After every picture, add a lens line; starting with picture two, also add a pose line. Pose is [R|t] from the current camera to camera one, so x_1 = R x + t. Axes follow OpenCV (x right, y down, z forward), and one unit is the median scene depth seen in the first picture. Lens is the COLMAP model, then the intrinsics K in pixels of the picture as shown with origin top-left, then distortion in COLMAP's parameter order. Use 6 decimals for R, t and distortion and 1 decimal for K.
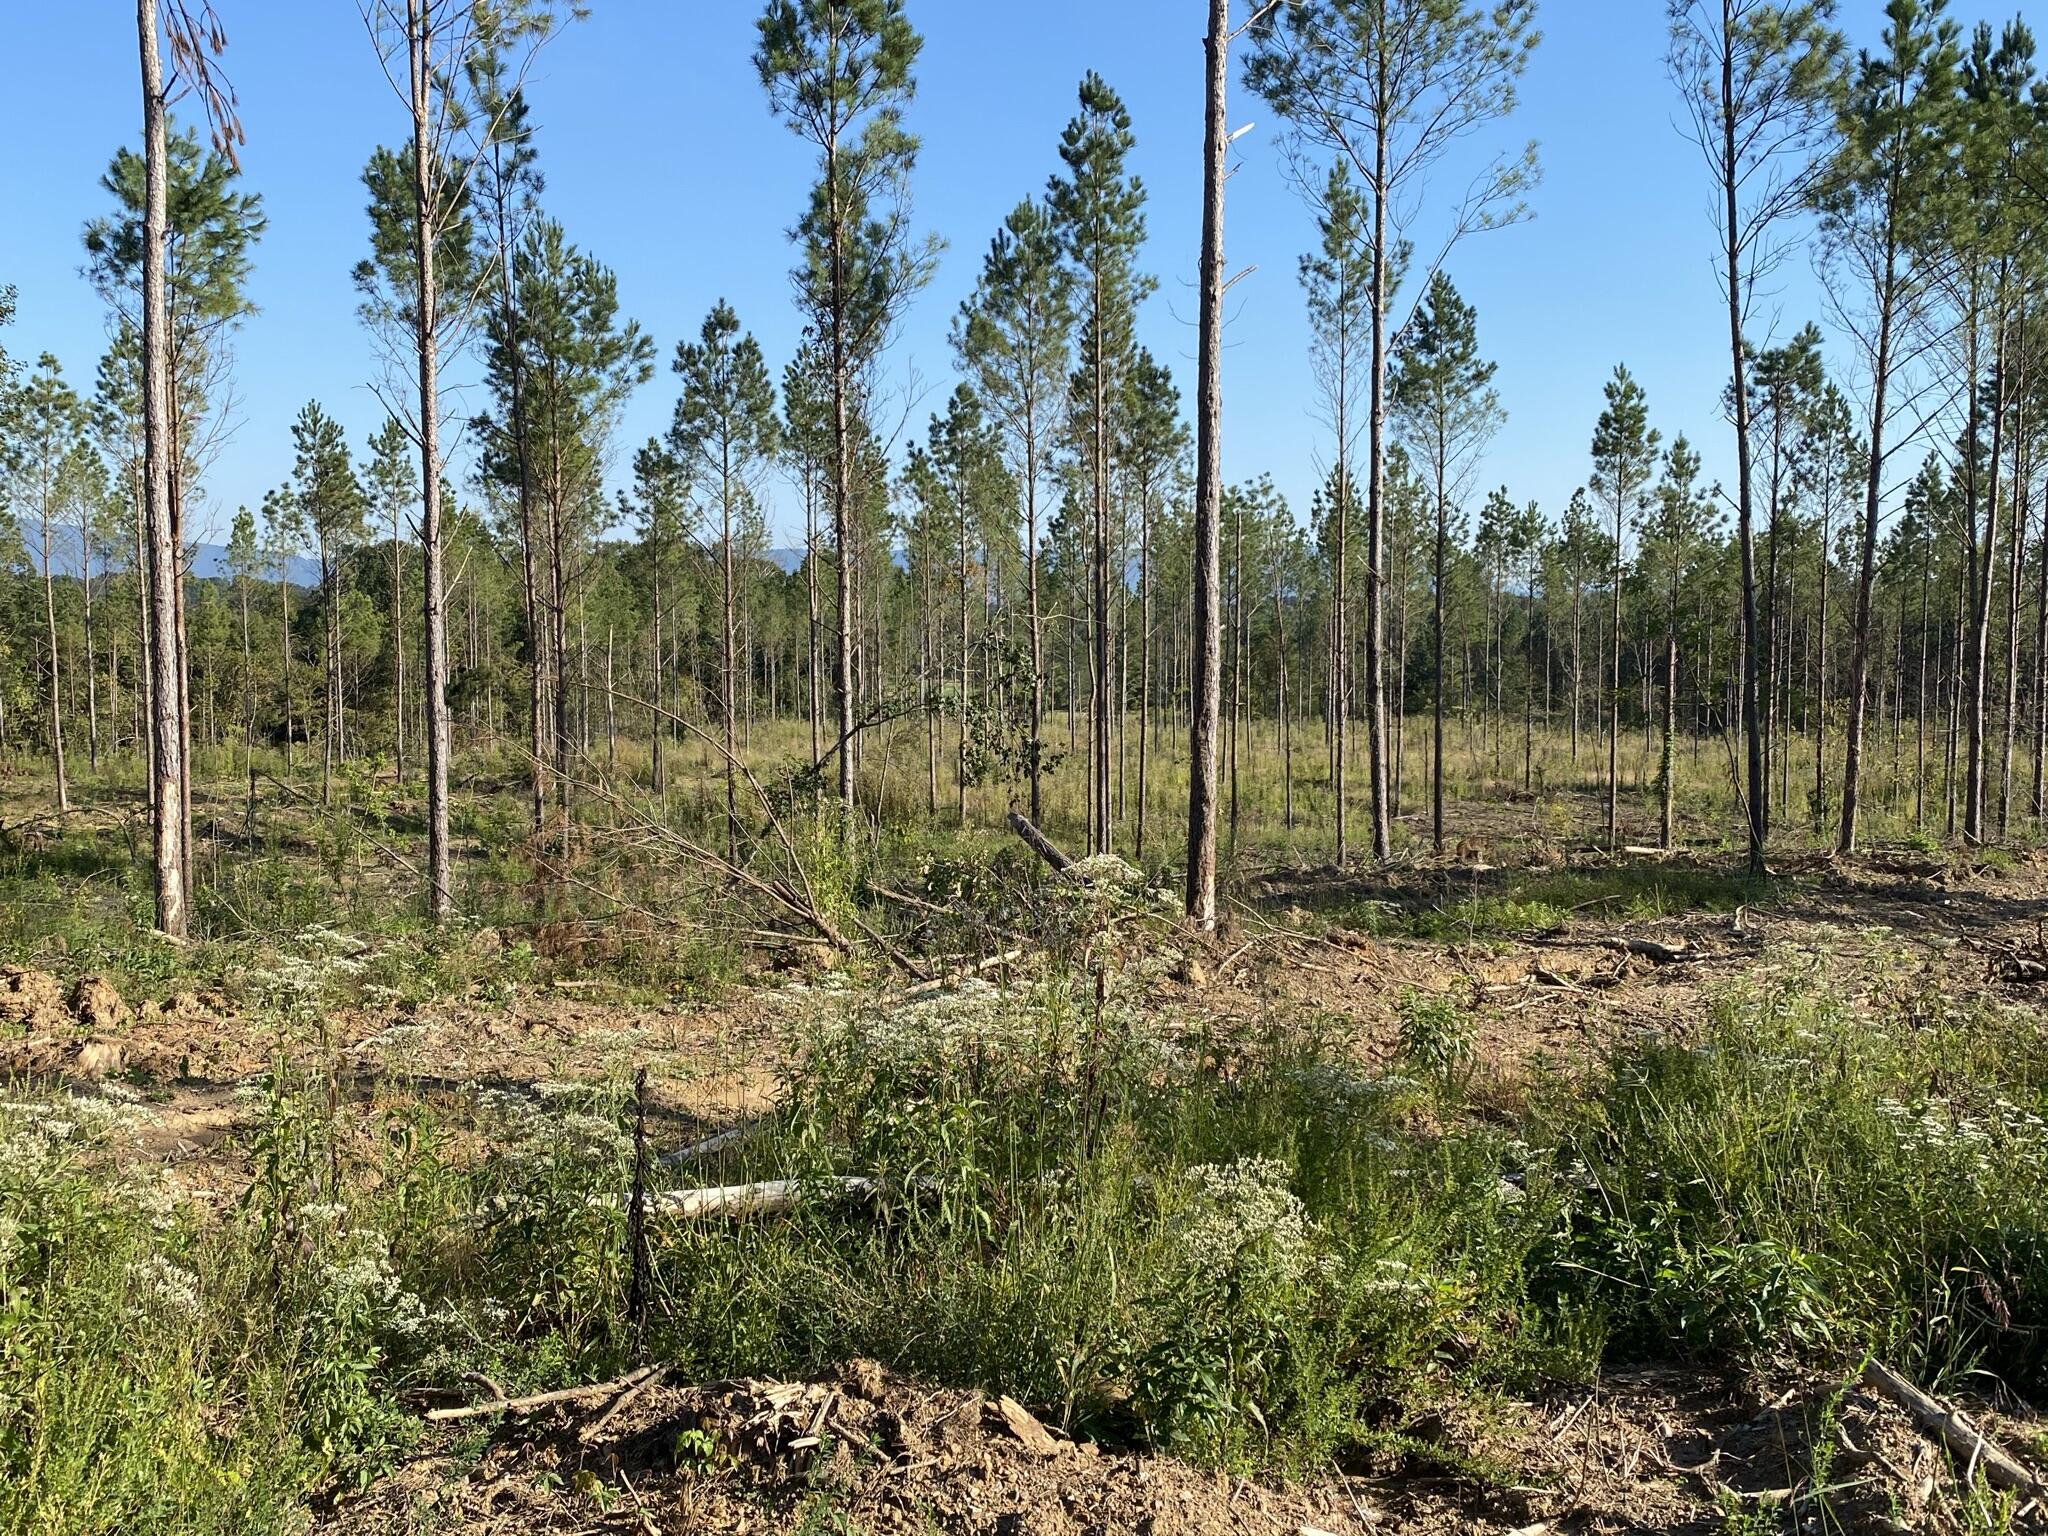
lens RADIAL K [[1921.7, 0, 1024.0], [0, 1921.7, 768.0], [0, 0, 1]] dist [0.035765, -0.110624]
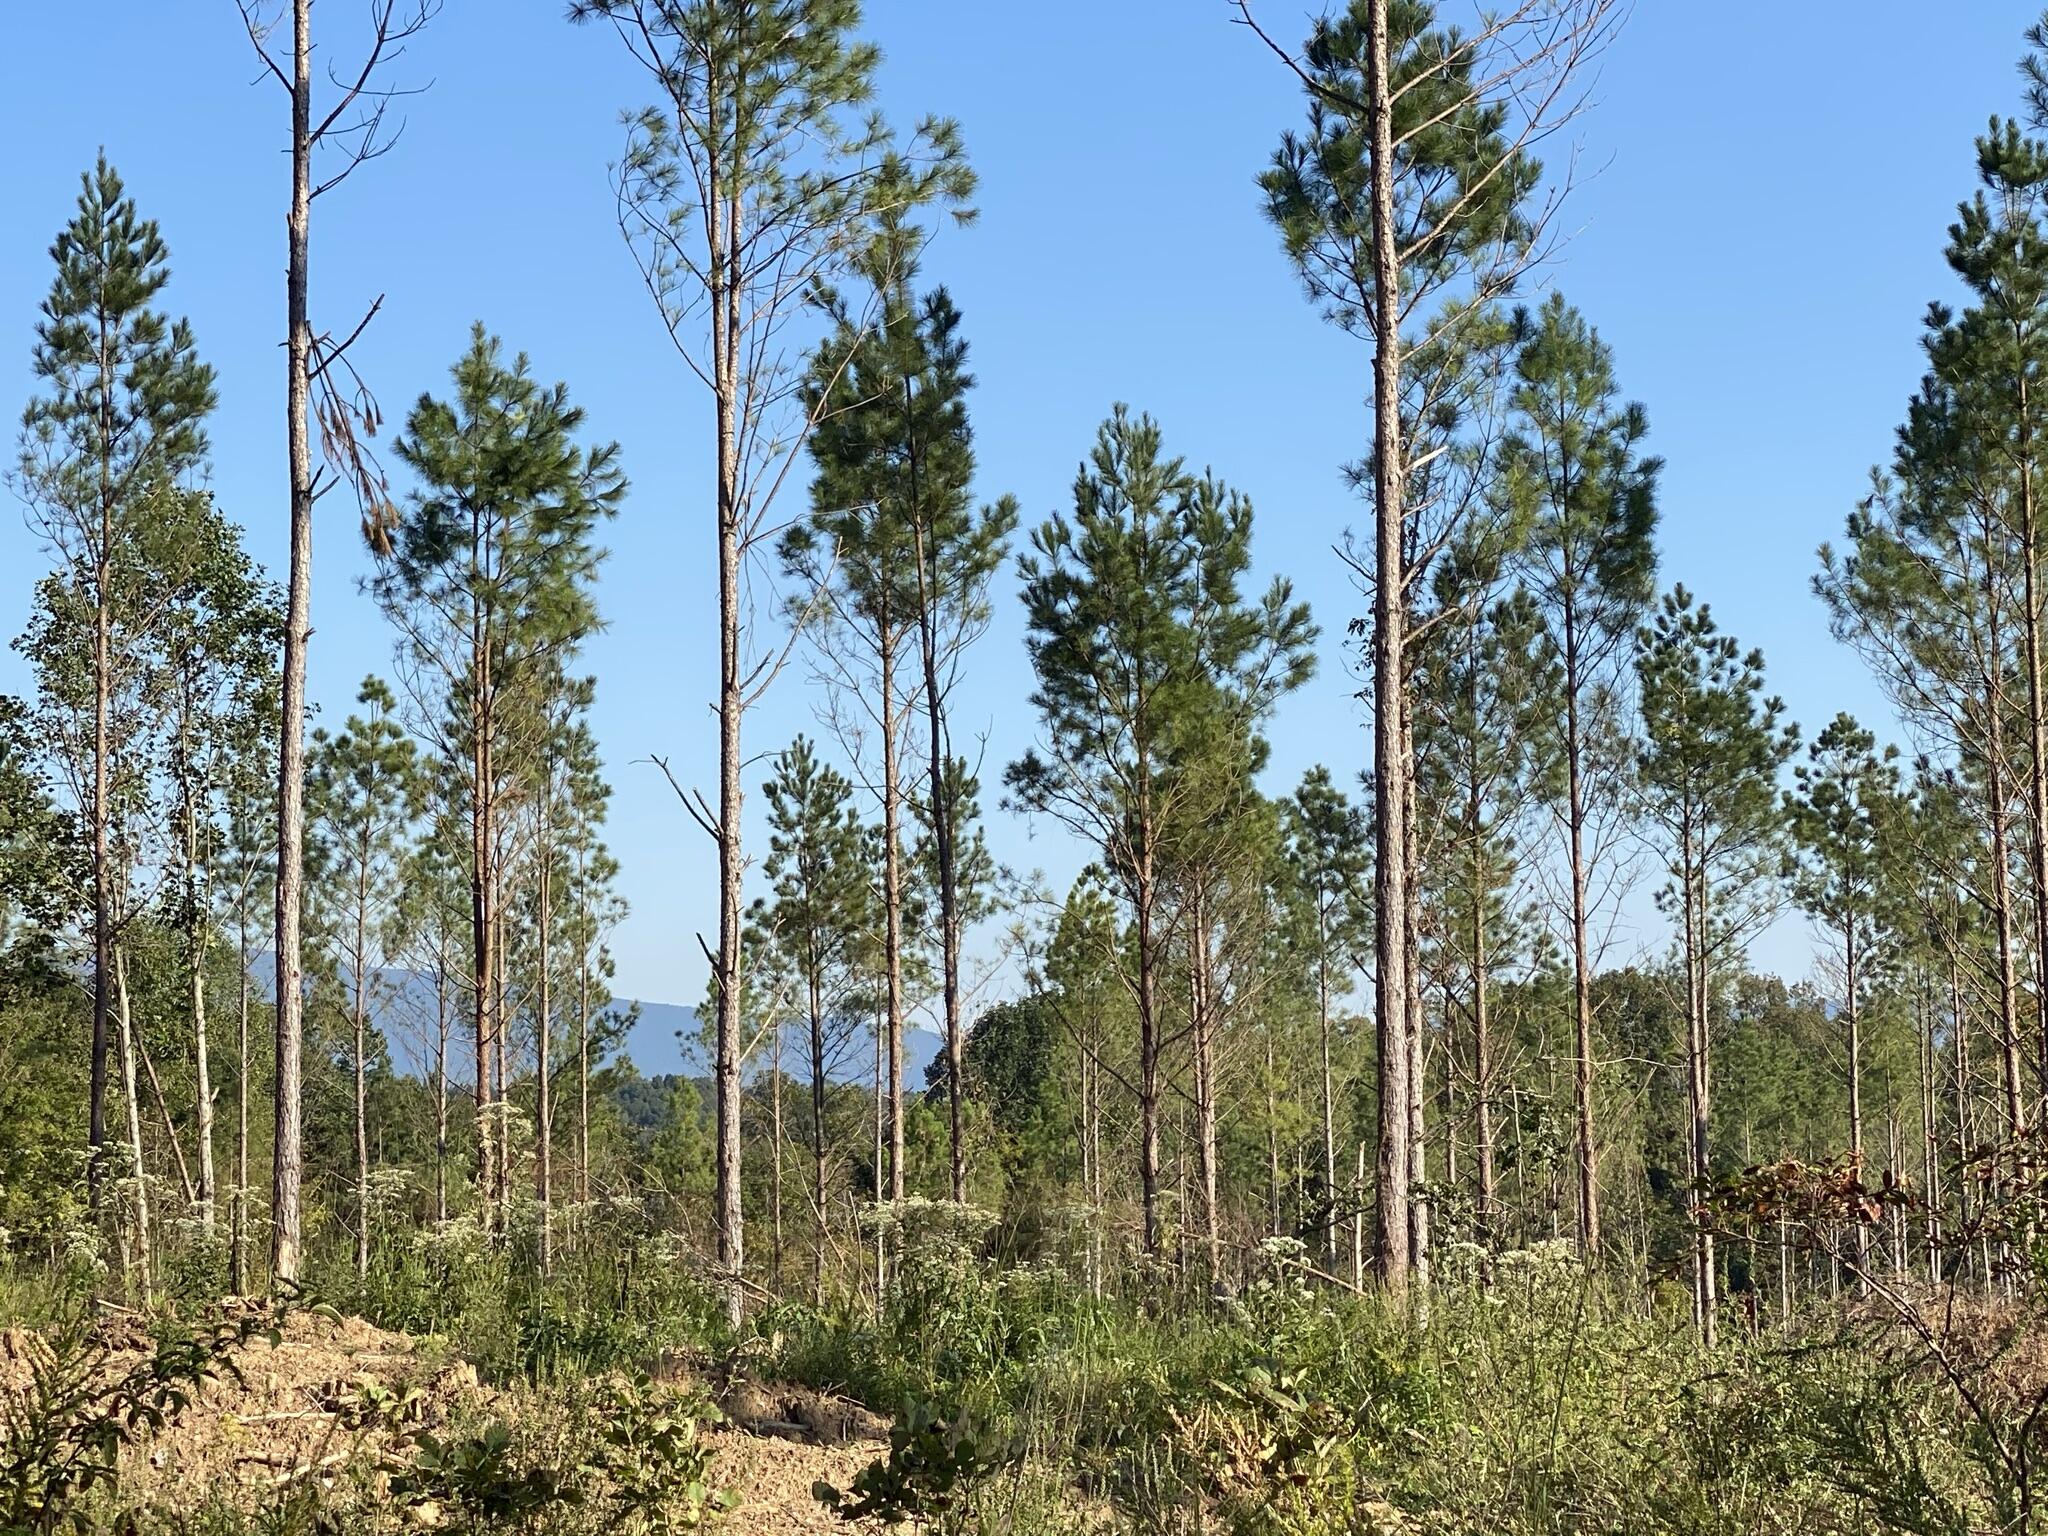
lens RADIAL K [[4479.9, 0, 1024.0], [0, 4479.9, 768.0], [0, 0, 1]] dist [-0.100389, -0.426152]
pose [[0.942666, -0.044410, -0.330770, 0.157457], [-0.010237, 0.986793, -0.161665, 0.034143], [0.333581, 0.155782, 0.929761, -0.233910]]
